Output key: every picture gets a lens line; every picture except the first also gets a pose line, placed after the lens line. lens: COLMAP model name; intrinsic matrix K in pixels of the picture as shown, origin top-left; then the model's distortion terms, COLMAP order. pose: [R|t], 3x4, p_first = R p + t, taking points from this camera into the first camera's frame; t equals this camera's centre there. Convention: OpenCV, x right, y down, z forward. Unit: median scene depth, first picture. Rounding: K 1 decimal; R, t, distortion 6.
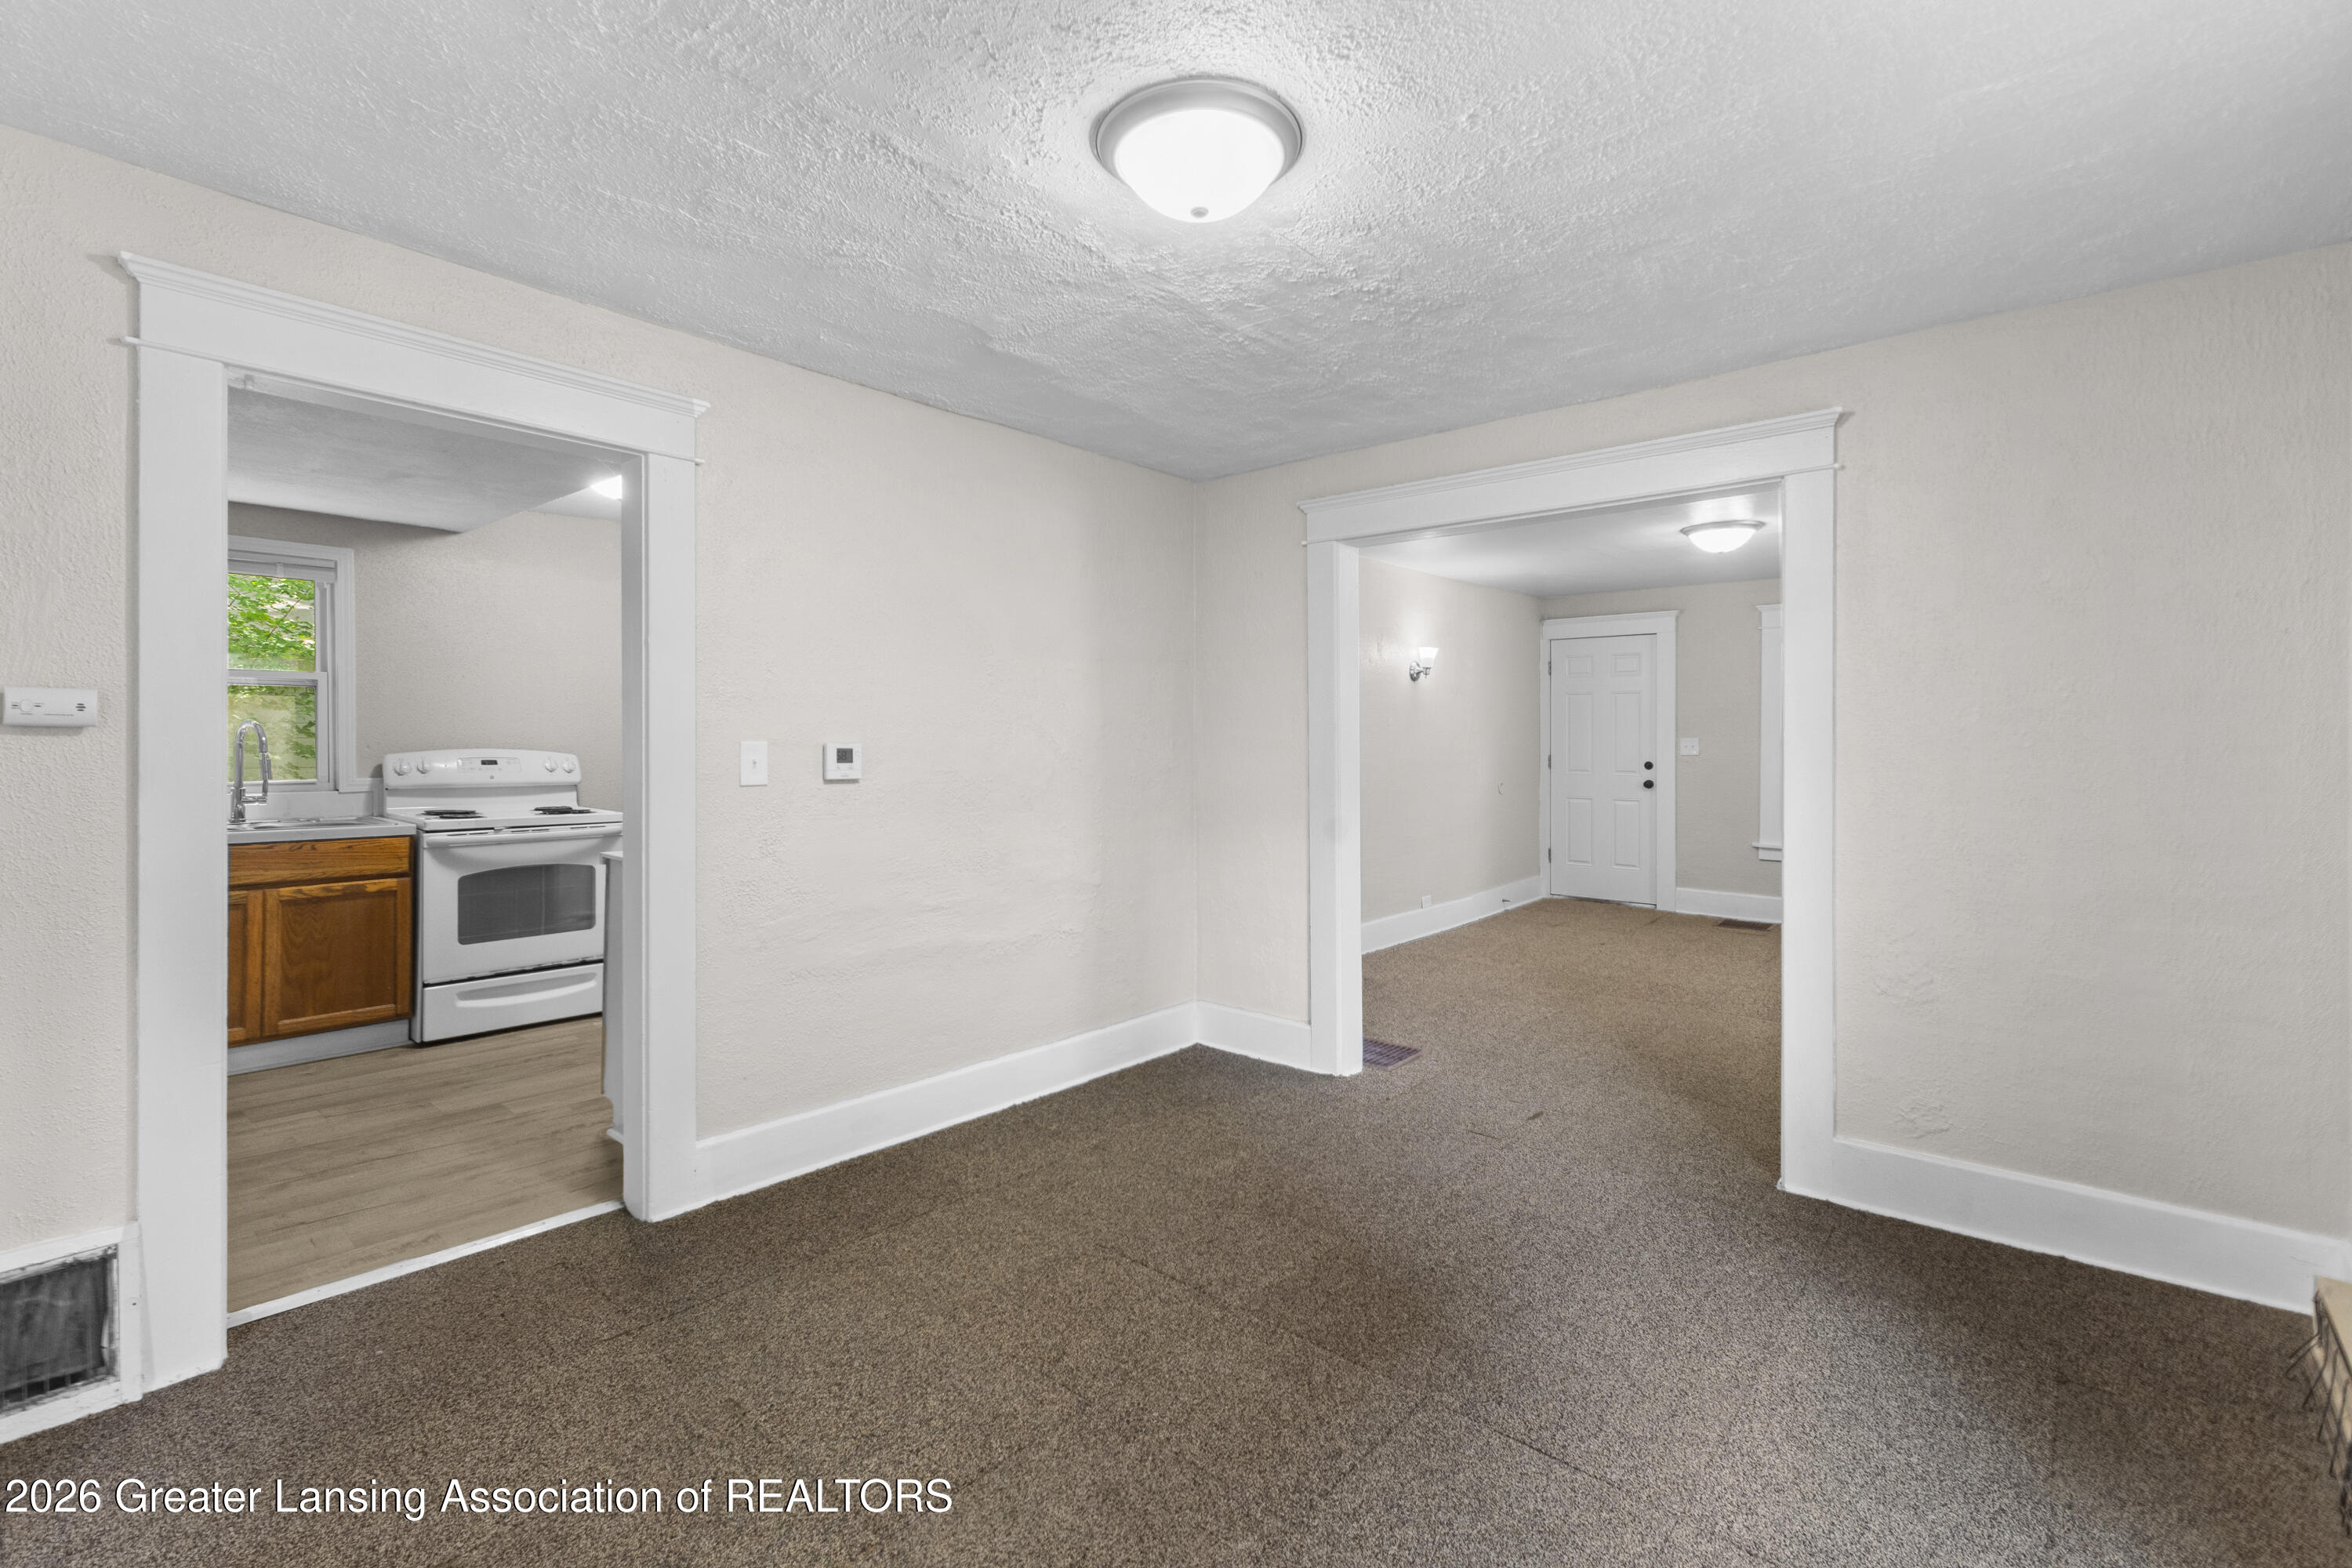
lens RADIAL K [[1053.9, 0, 1184.7], [0, 1053.9, 742.8], [0, 0, 1]] dist [0.000102, 0.000042]
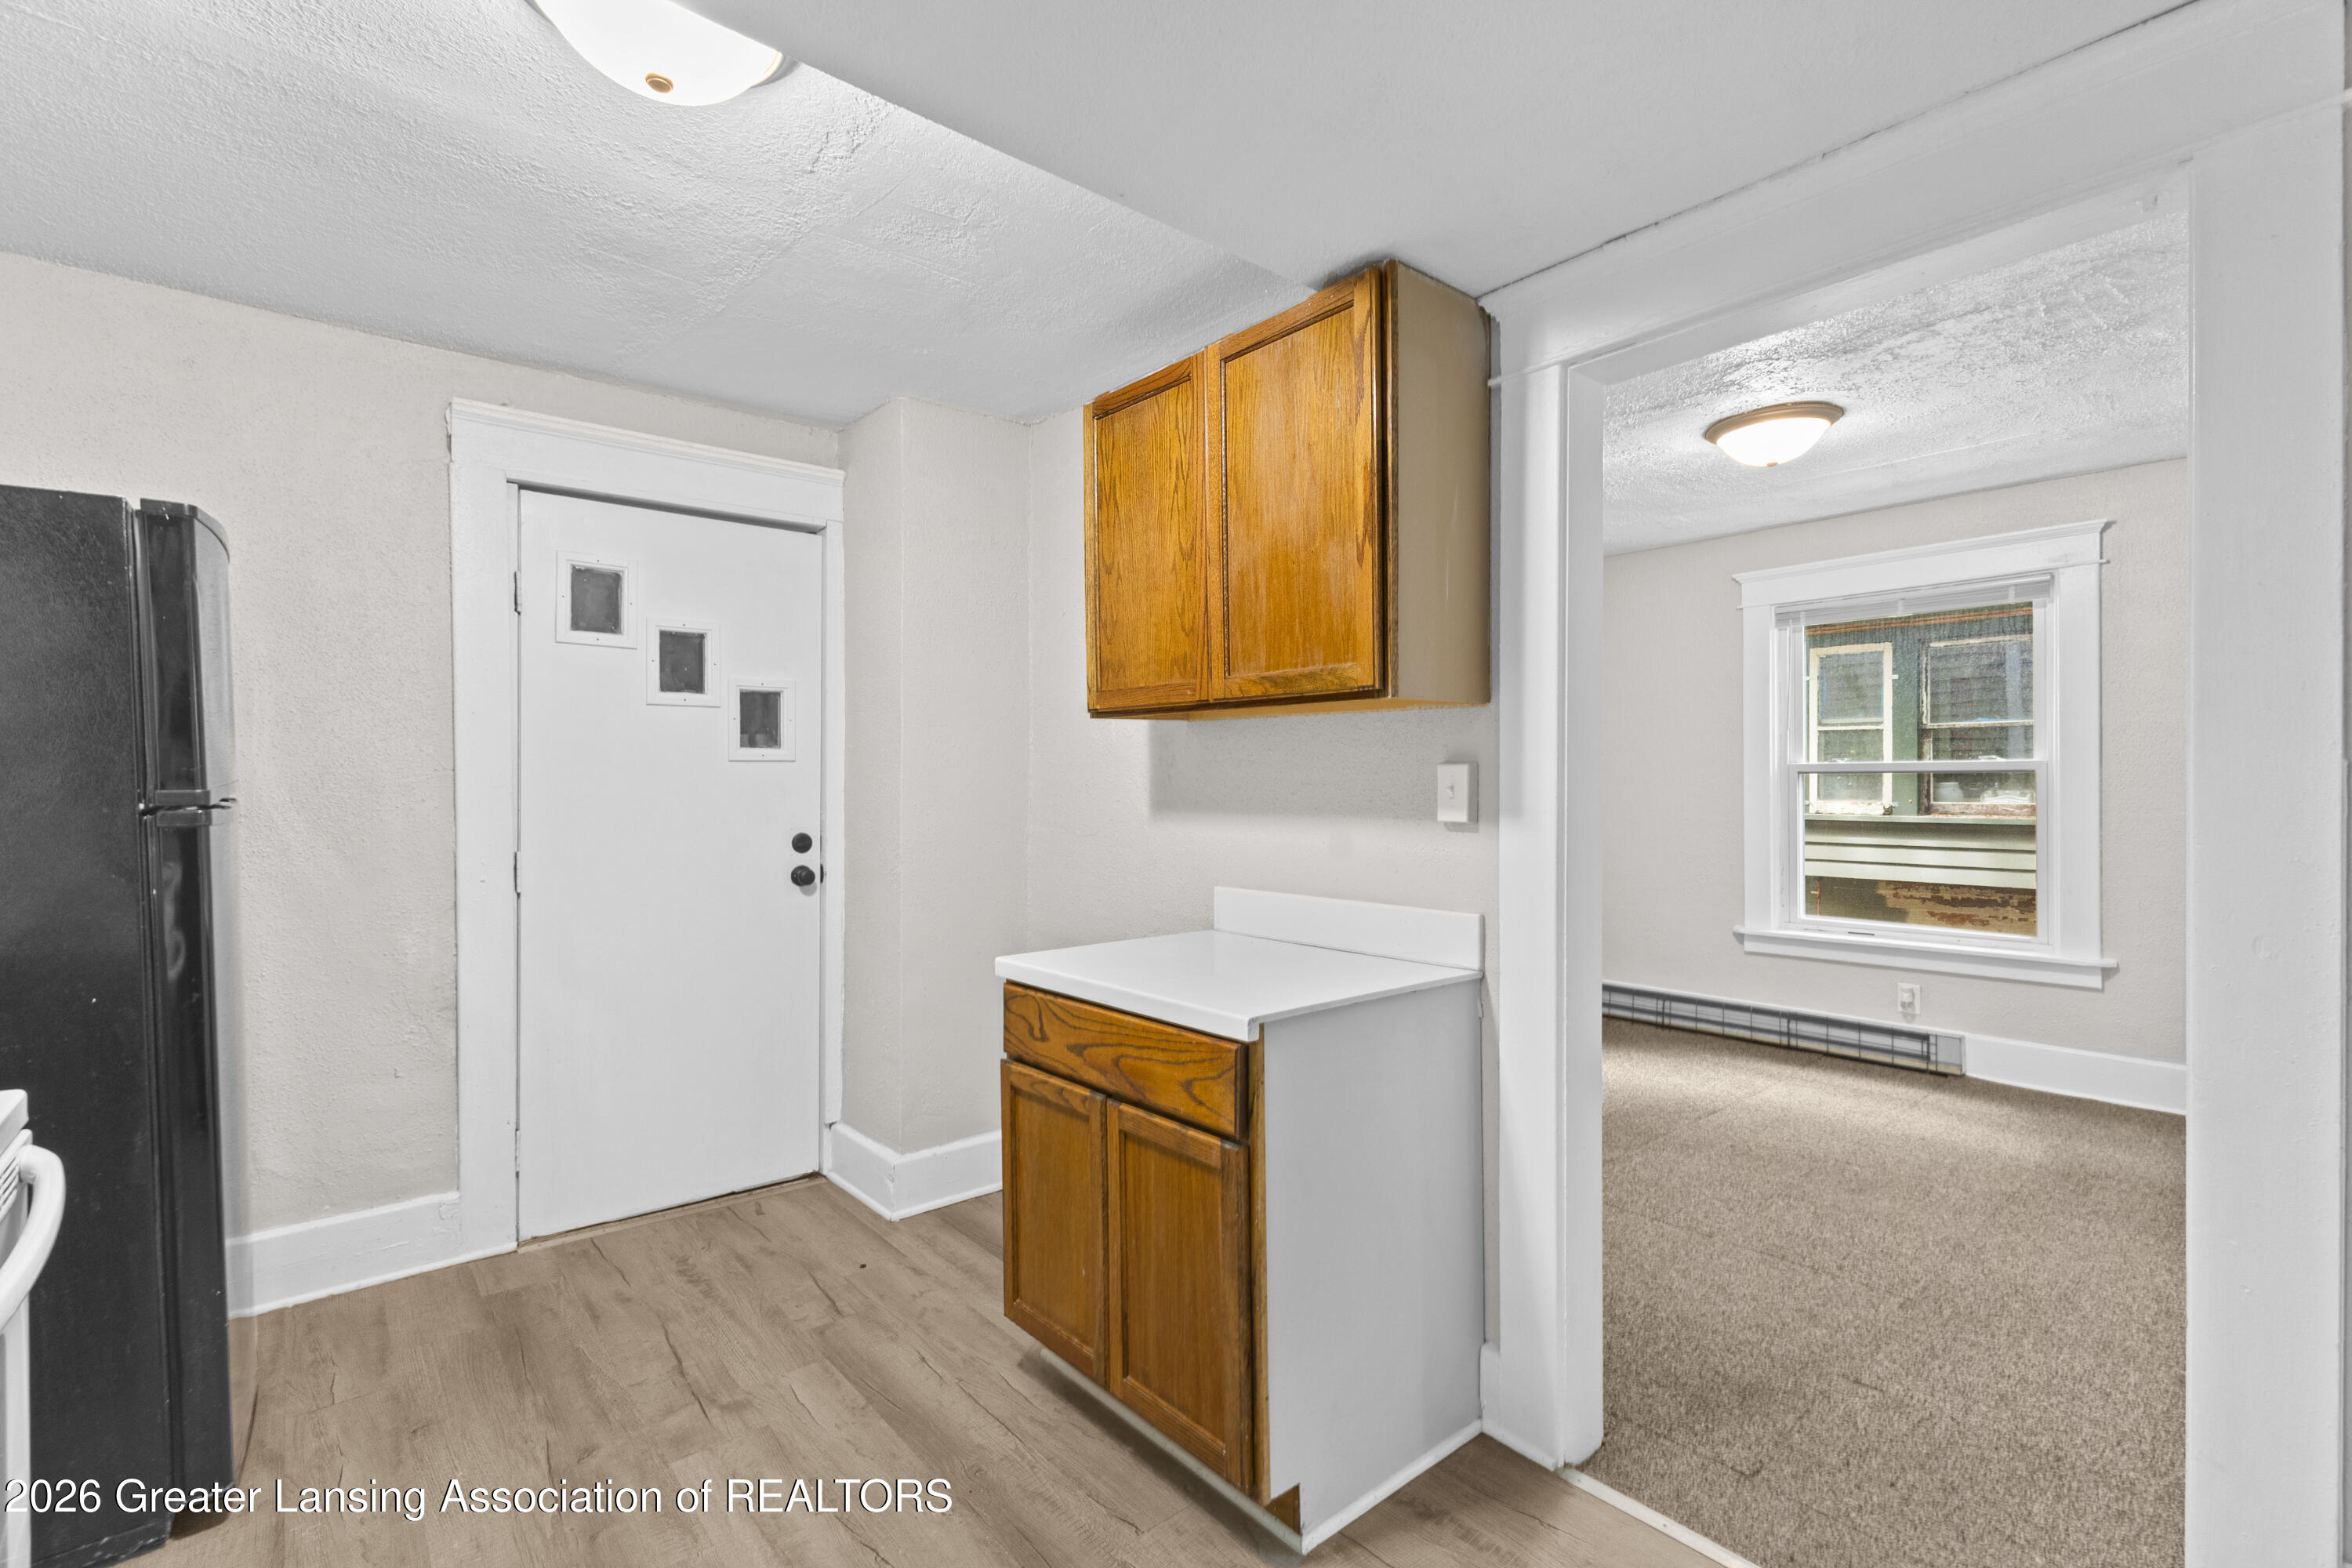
lens RADIAL K [[1048.2, 0, 1183.9], [0, 1048.2, 788.0], [0, 0, 1]] dist [0.019365, 0.000112]
pose [[0.144564, -0.014036, 0.989396, -0.842400], [0.010371, 0.999866, 0.012669, -0.007892], [-0.989441, 0.008430, 0.144690, 0.776266]]
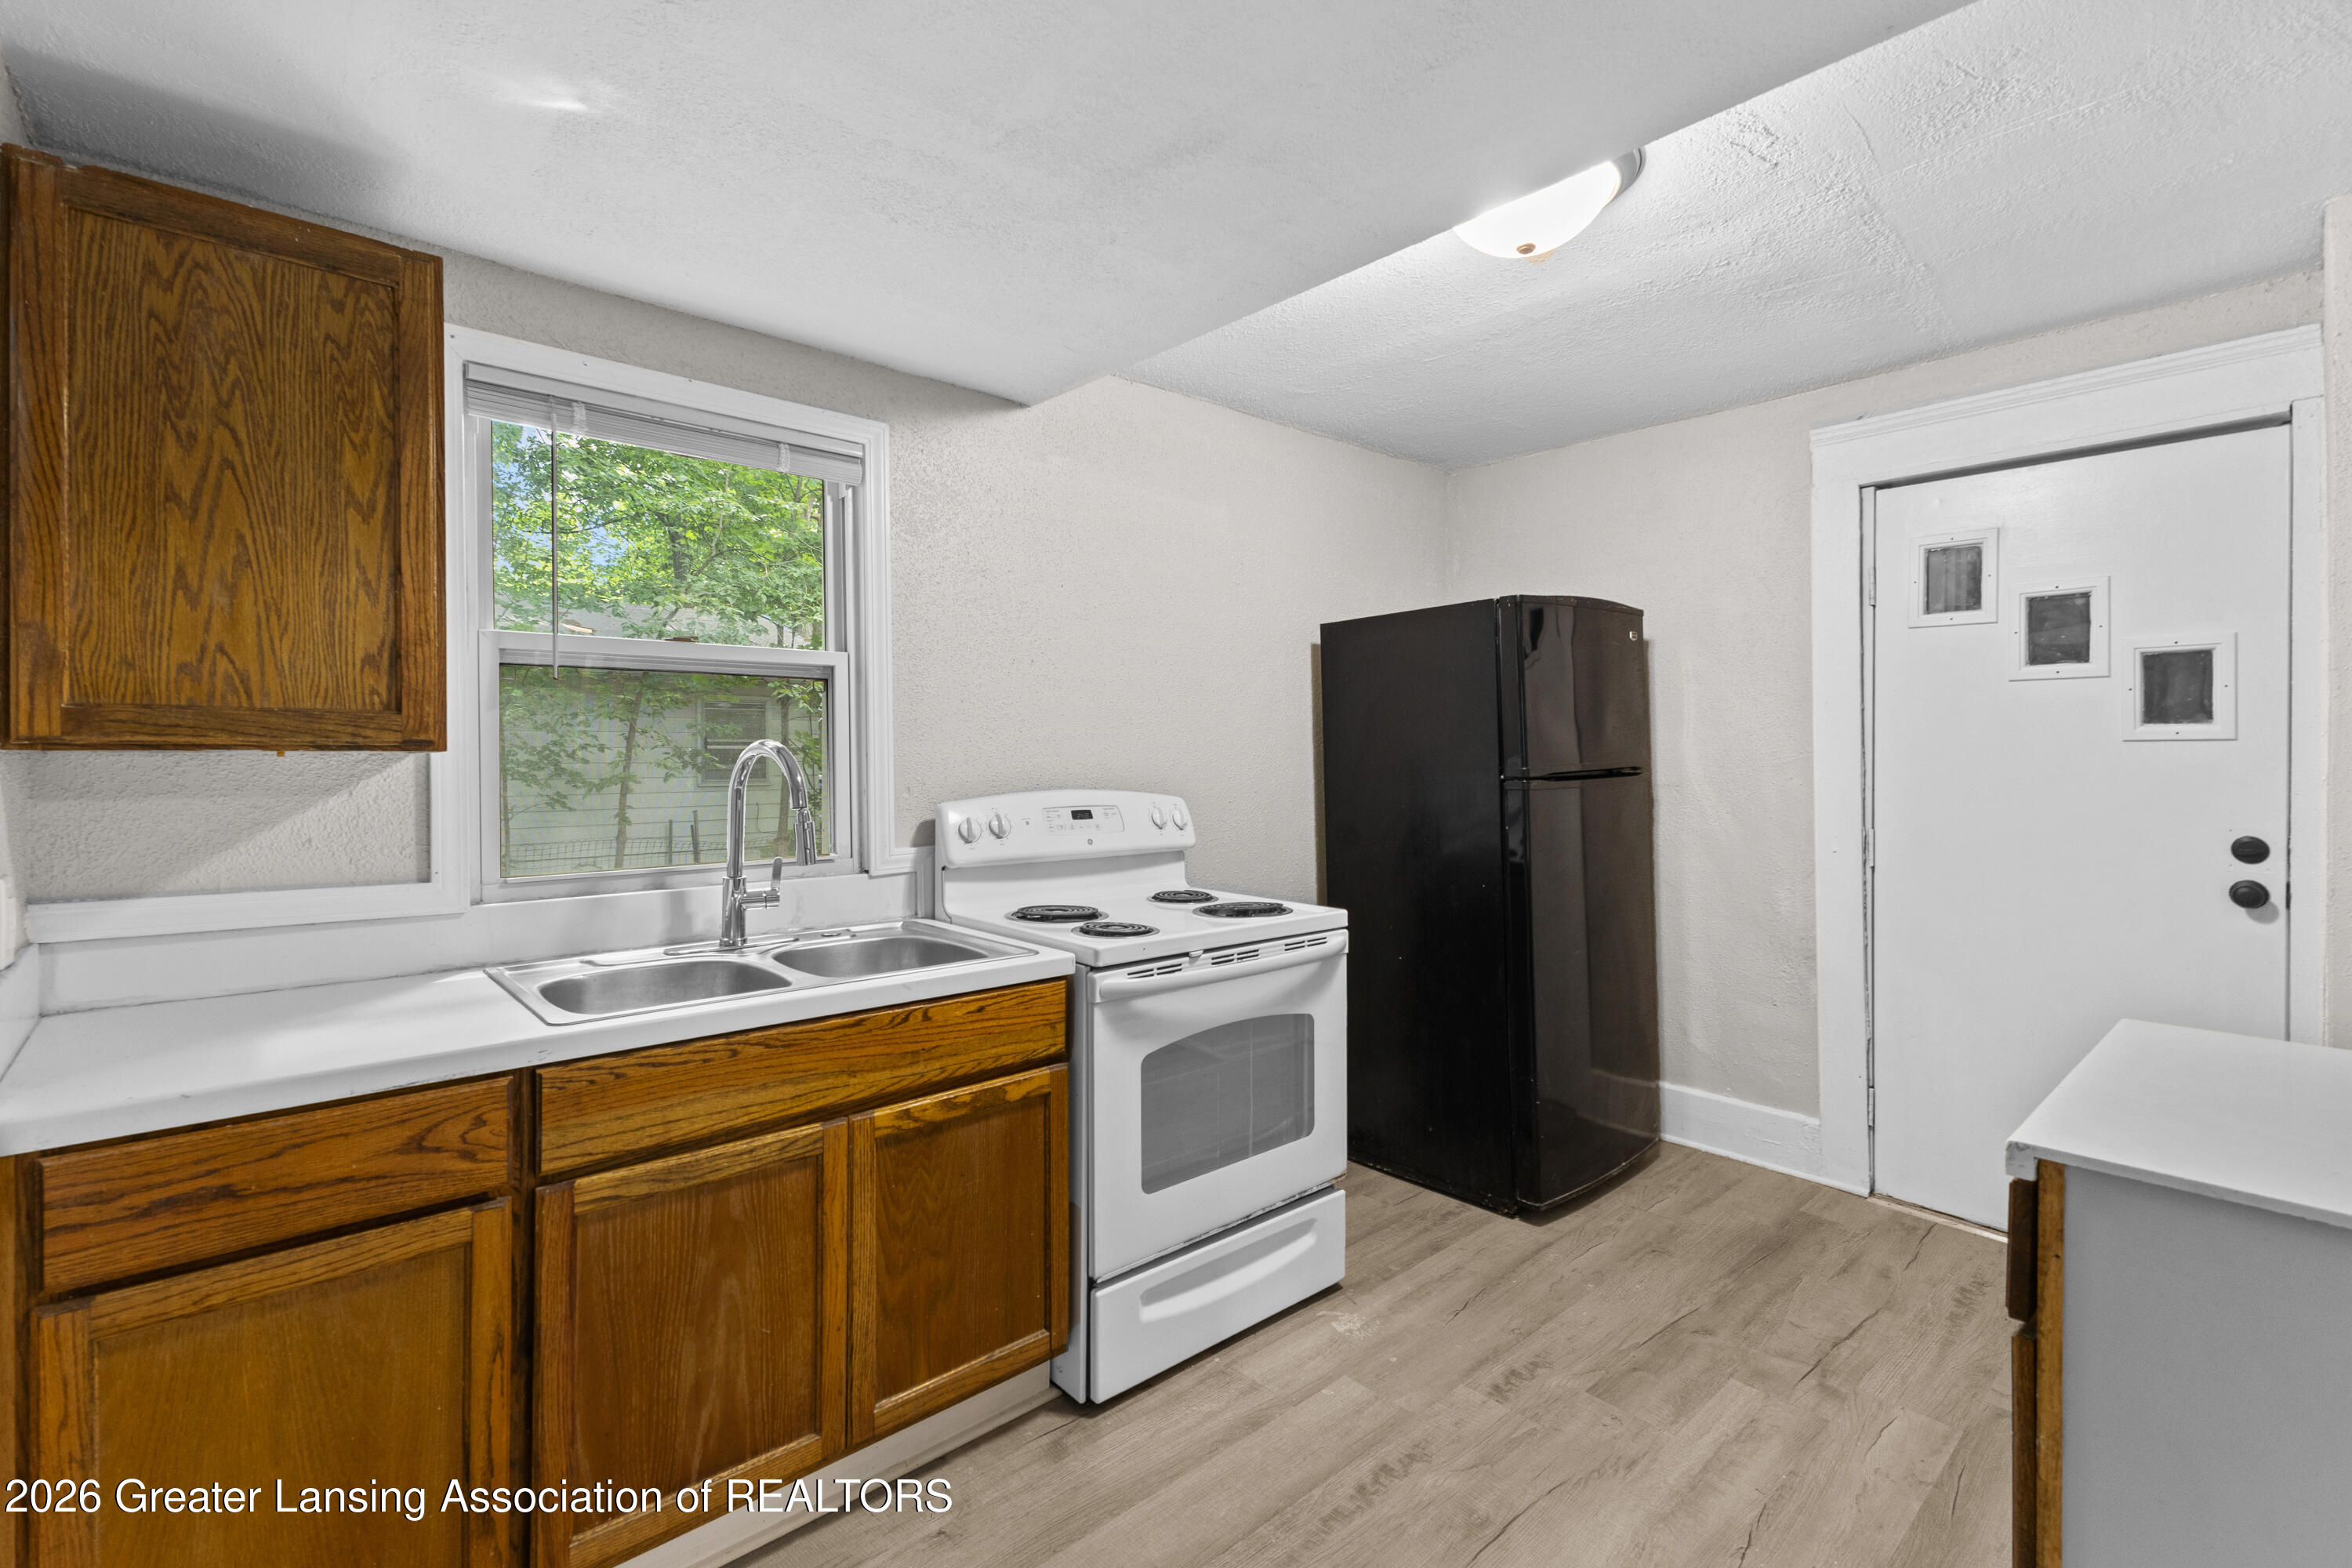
lens RADIAL K [[1046.2, 0, 1177.5], [0, 1046.2, 760.6], [0, 0, 1]] dist [0.001514, 0.000259]
pose [[0.992517, -0.003235, -0.122062, -0.624029], [0.003339, 0.999994, 0.000645, -0.011703], [0.122059, -0.001047, 0.992522, 0.527053]]
